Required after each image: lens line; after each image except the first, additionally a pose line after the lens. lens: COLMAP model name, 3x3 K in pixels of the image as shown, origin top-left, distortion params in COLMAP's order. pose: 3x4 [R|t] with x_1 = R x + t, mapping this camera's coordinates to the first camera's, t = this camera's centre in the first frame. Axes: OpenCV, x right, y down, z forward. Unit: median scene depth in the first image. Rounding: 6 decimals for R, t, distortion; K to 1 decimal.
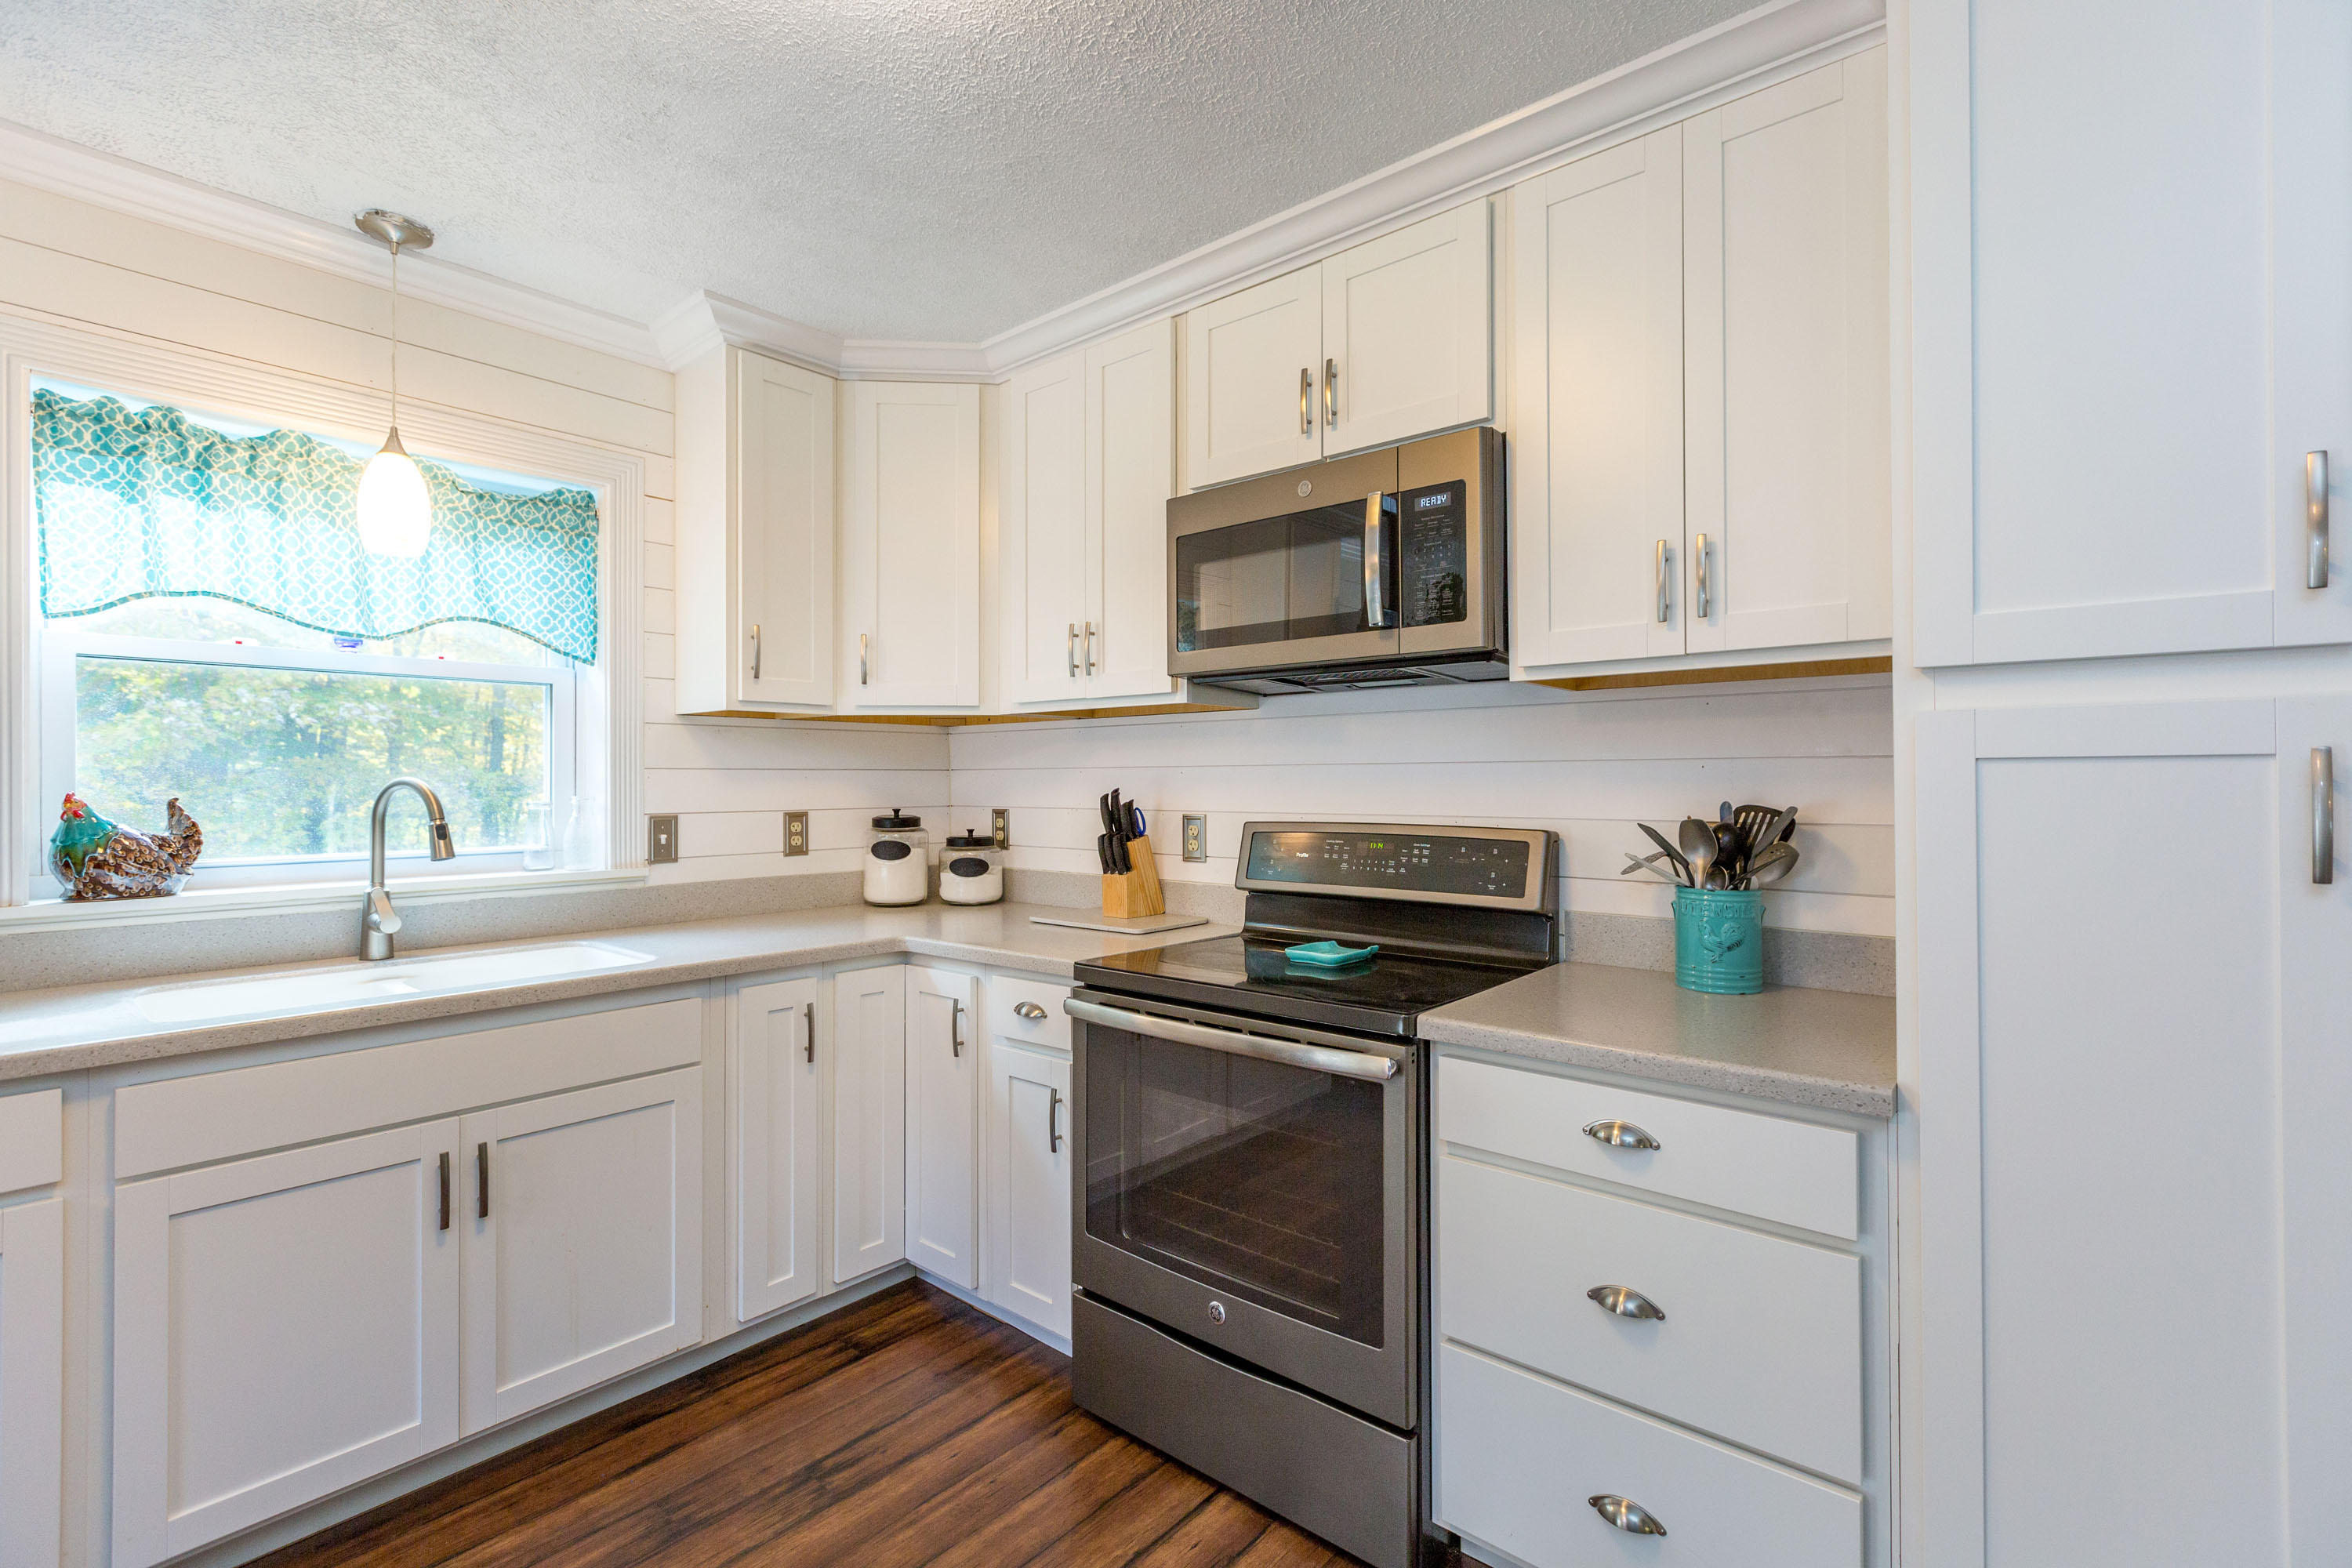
lens RADIAL K [[1060.9, 0, 1181.9], [0, 1060.9, 775.6], [0, 0, 1]] dist [0.000726, -0.000840]
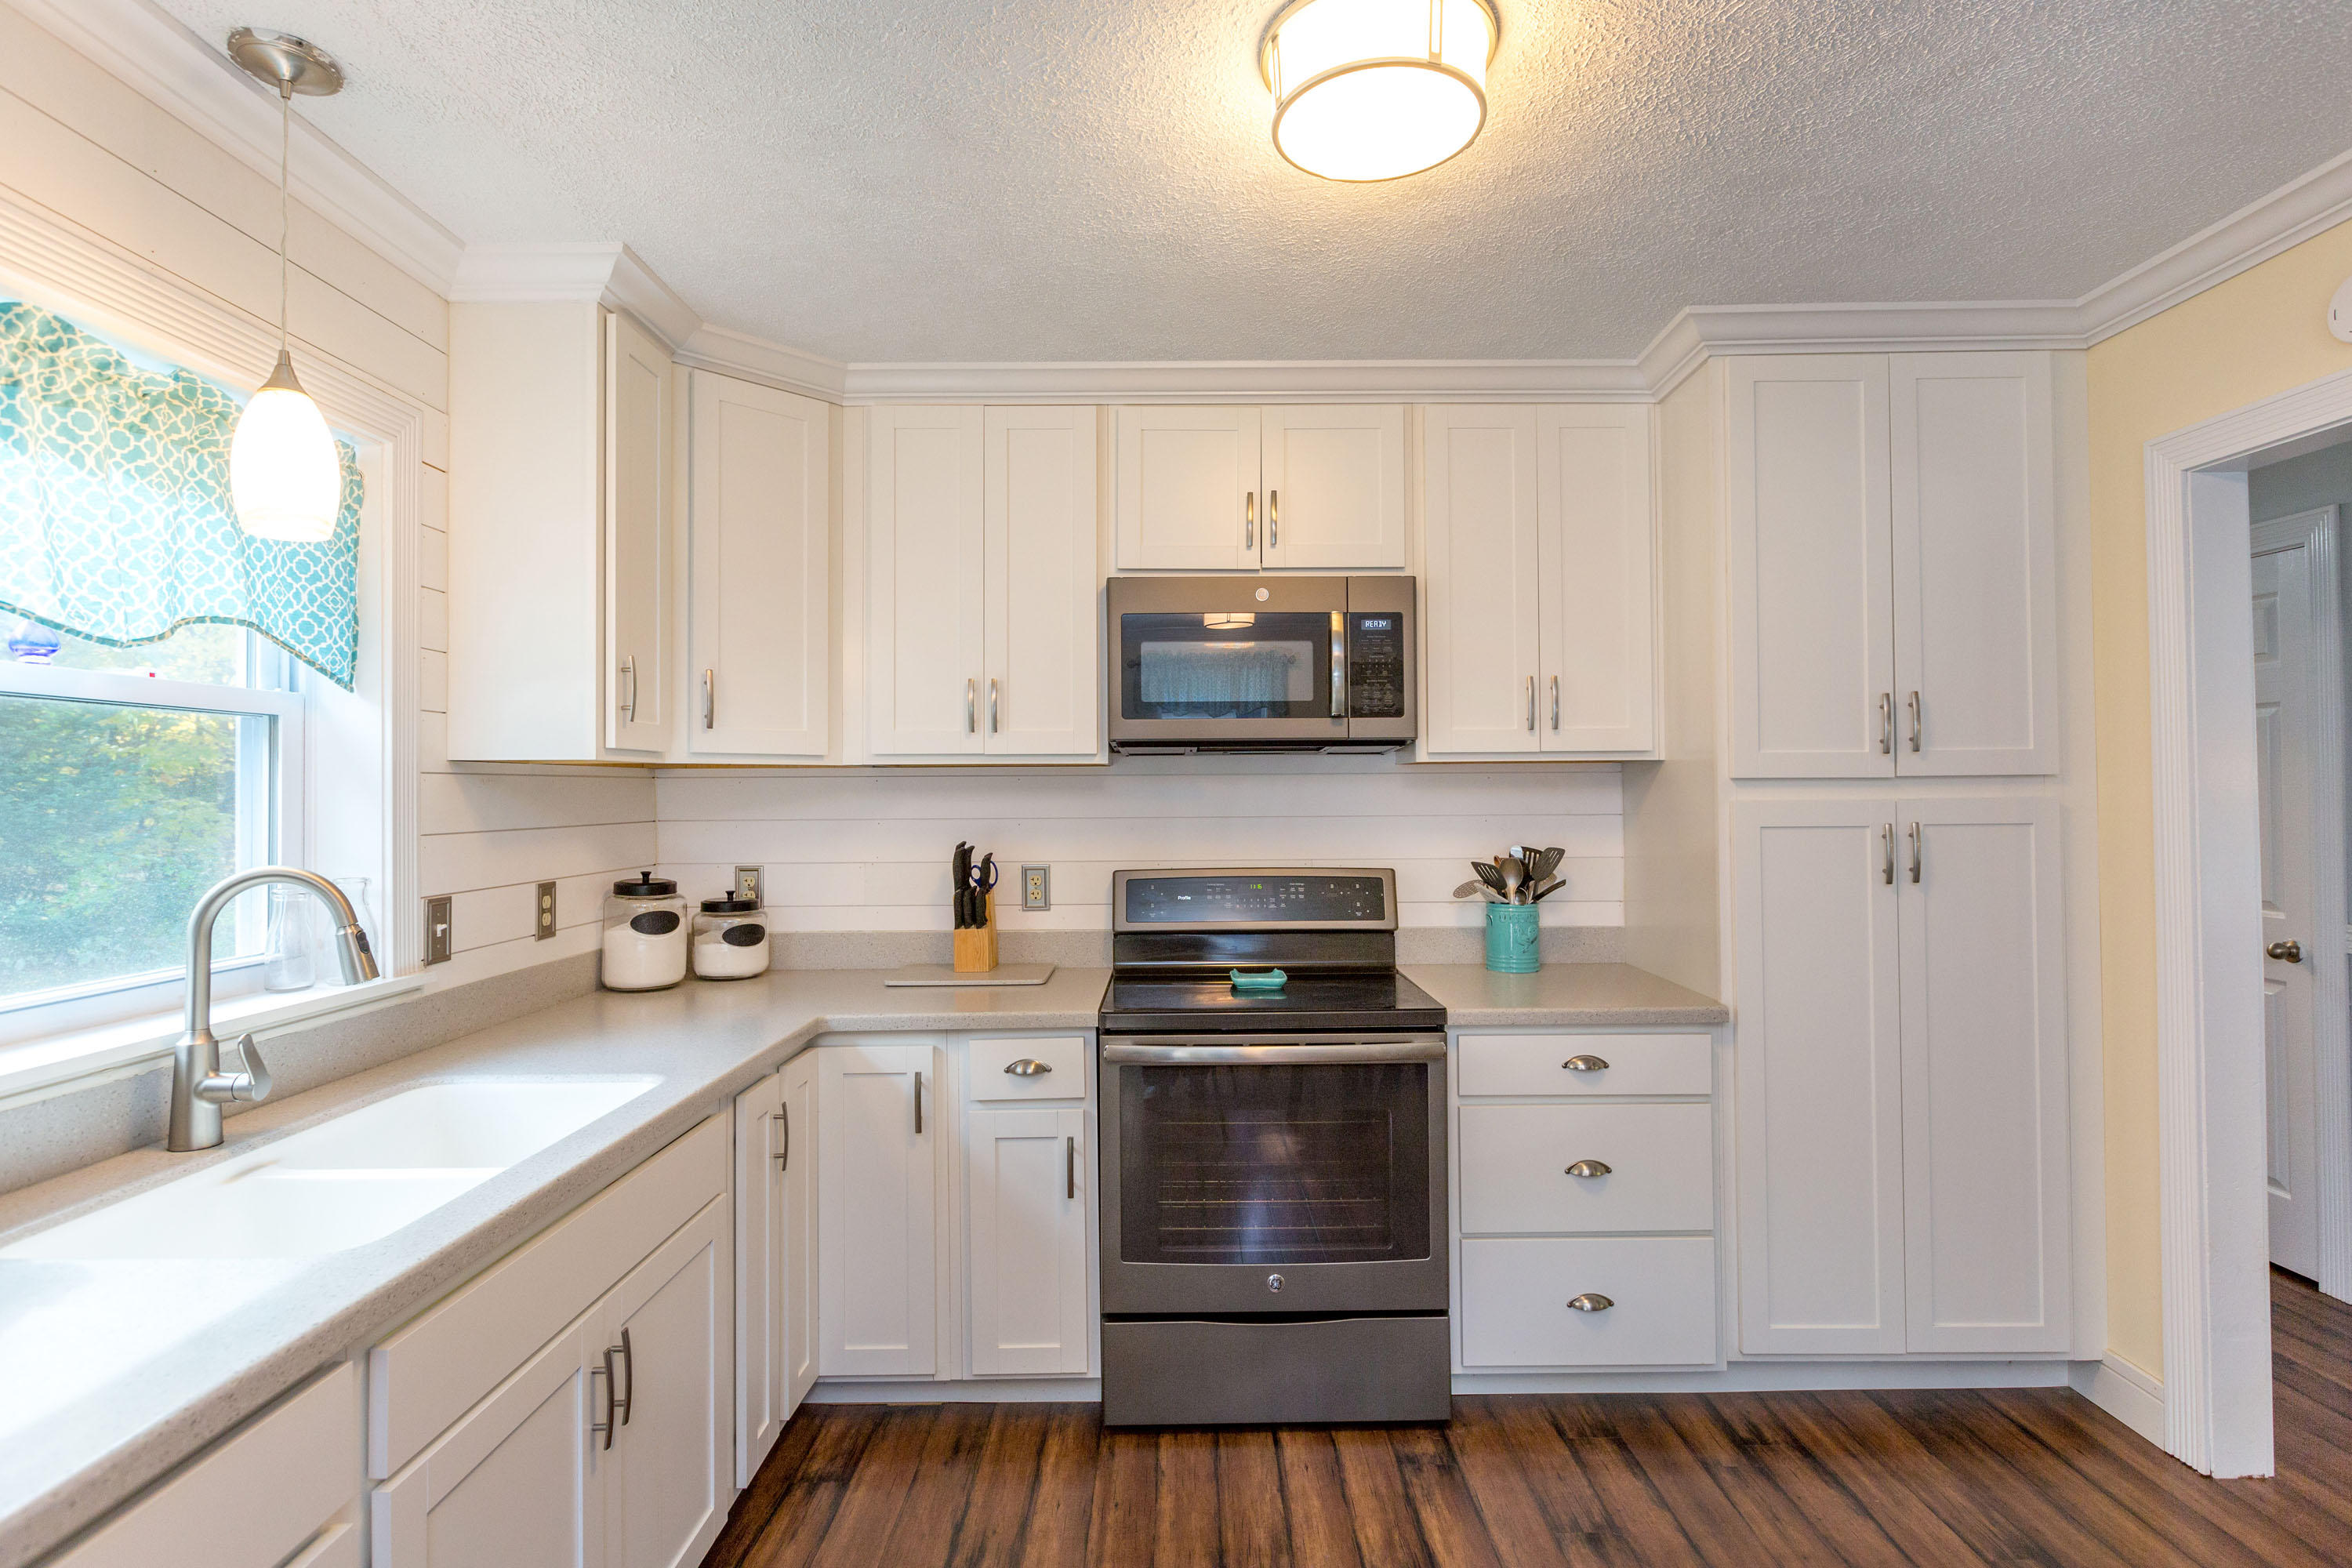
lens RADIAL K [[1156.0, 0, 1194.5], [0, 1156.0, 776.7], [0, 0, 1]] dist [0.000272, 0.000503]
pose [[0.750437, 0.006778, 0.660907, -0.765847], [0.000464, 0.999942, -0.010782, -0.046063], [-0.660942, 0.008398, 0.750390, 0.060090]]
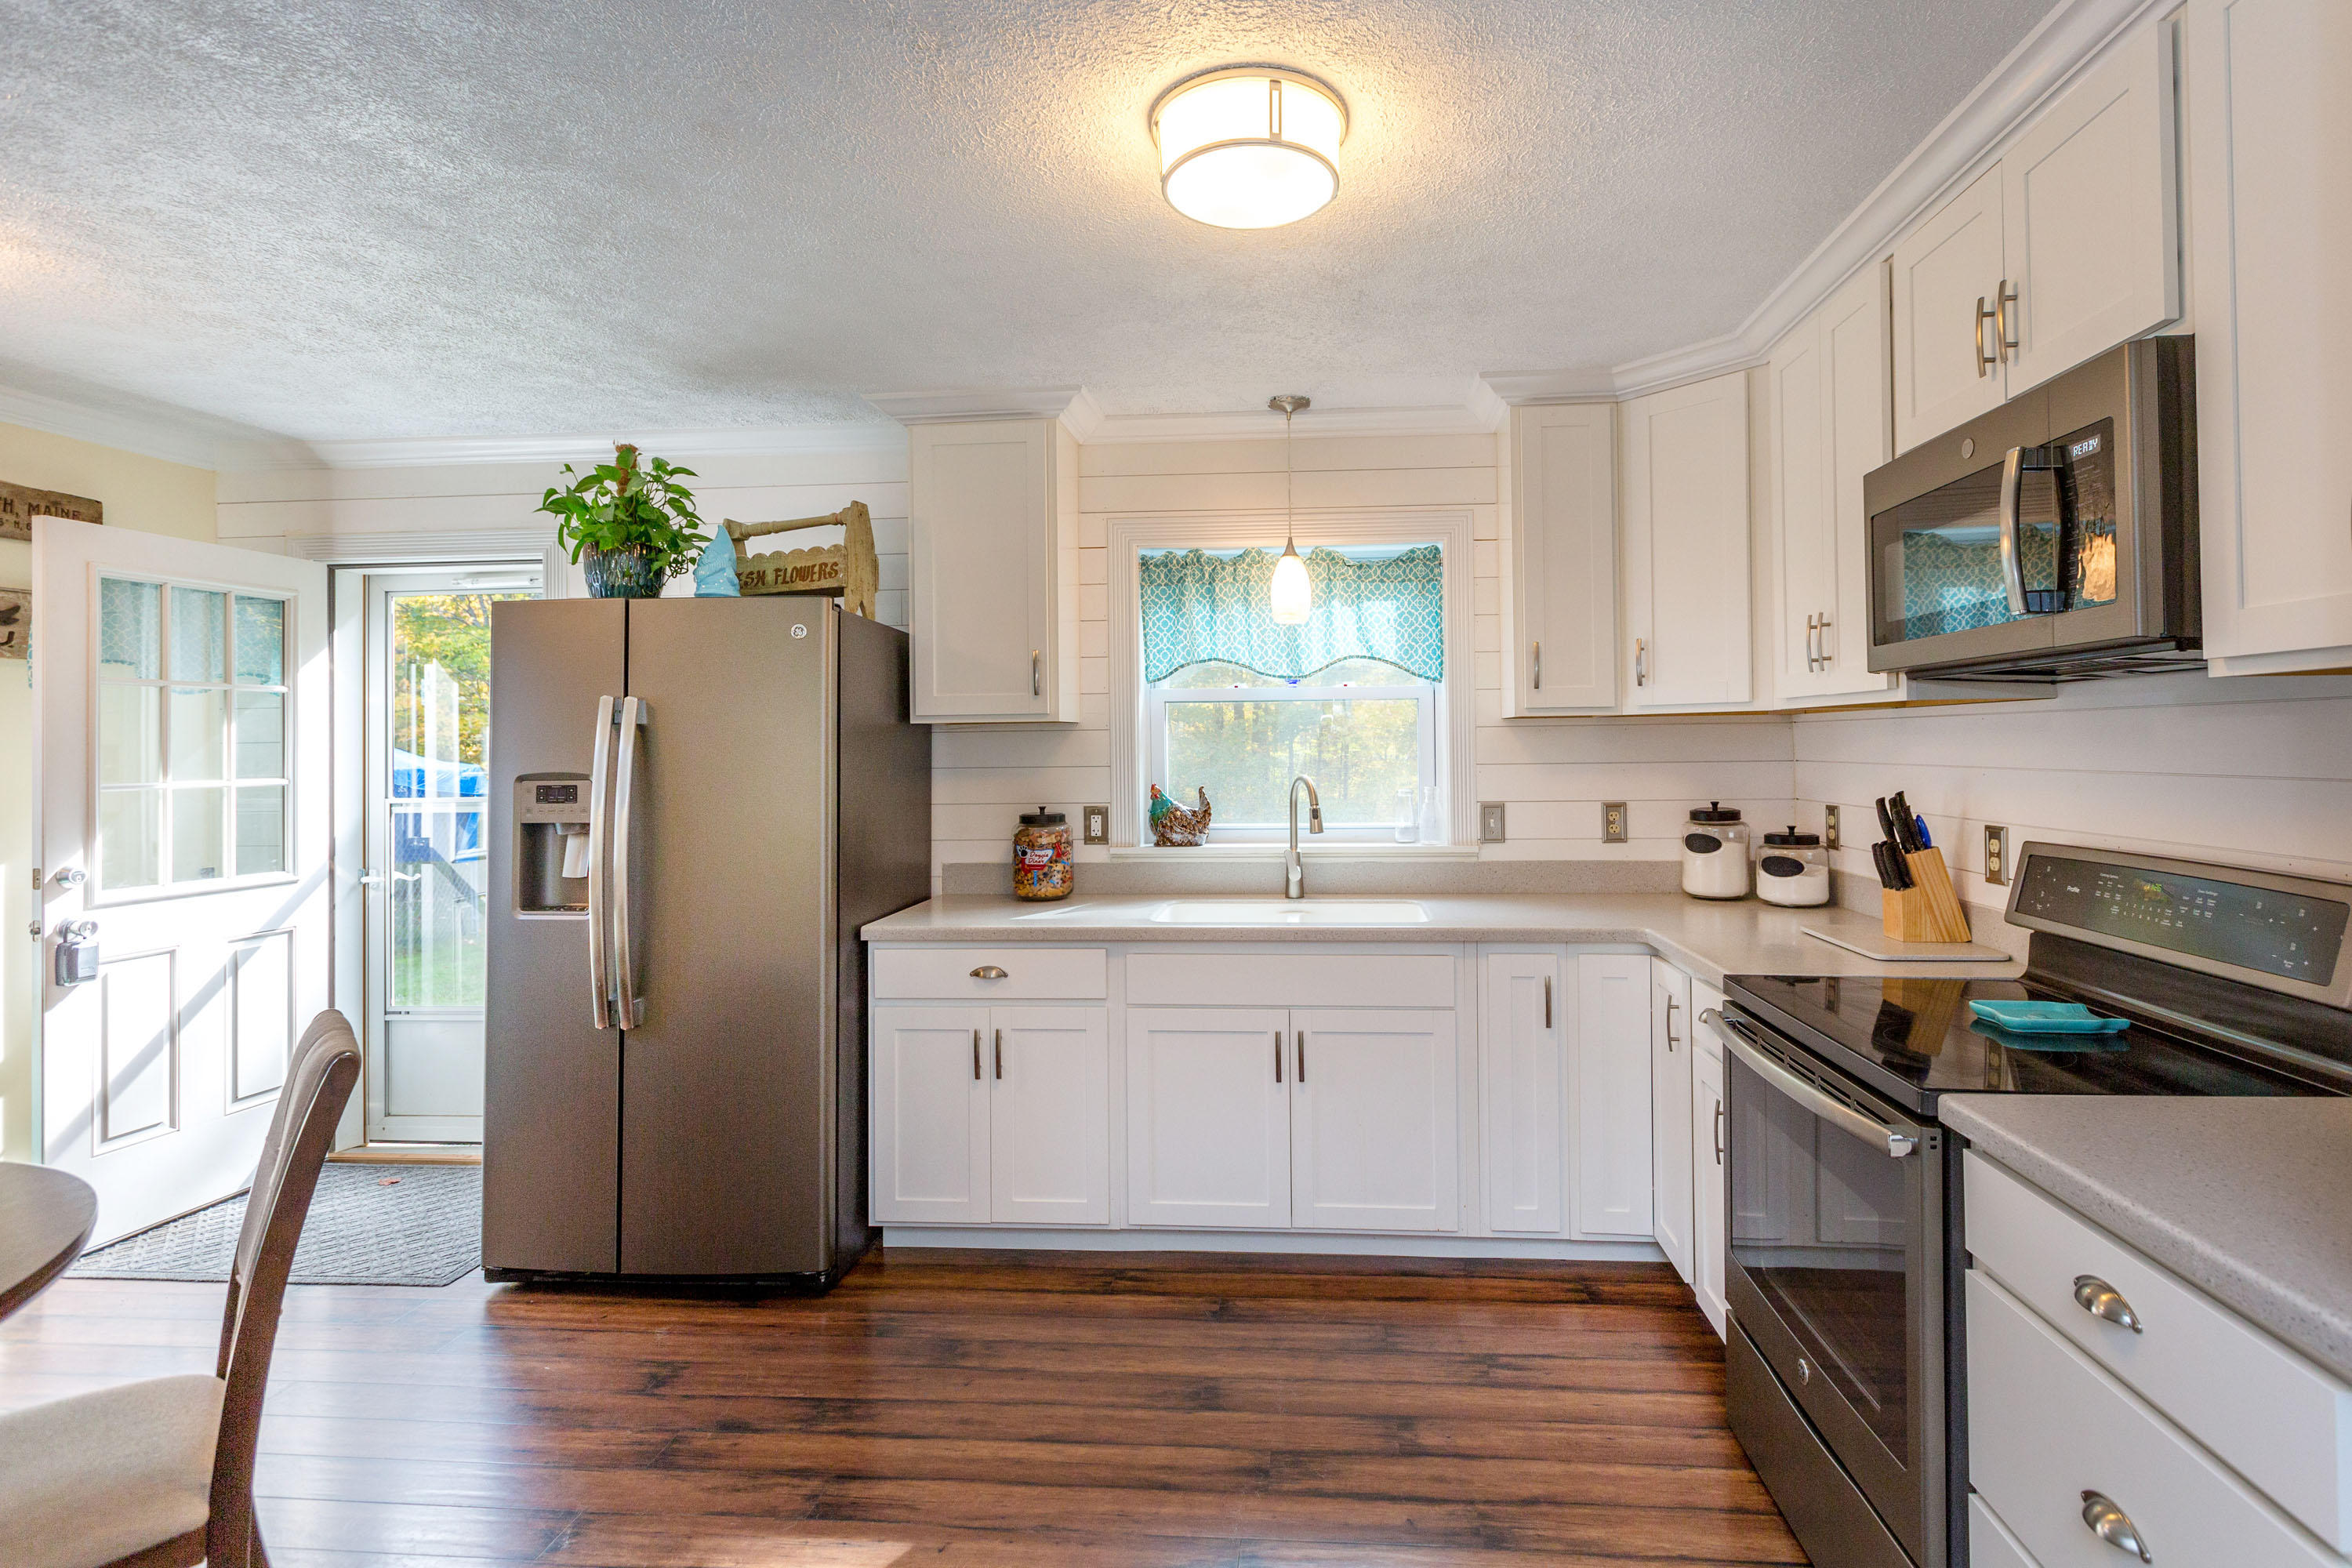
lens RADIAL K [[1135.1, 0, 1223.9], [0, 1135.1, 733.6], [0, 0, 1]] dist [-0.001238, -0.000575]
pose [[0.578729, -0.012196, -0.815429, 0.470927], [0.015354, 0.999874, -0.004057, -0.049818], [0.815376, -0.010173, 0.578843, 0.009777]]
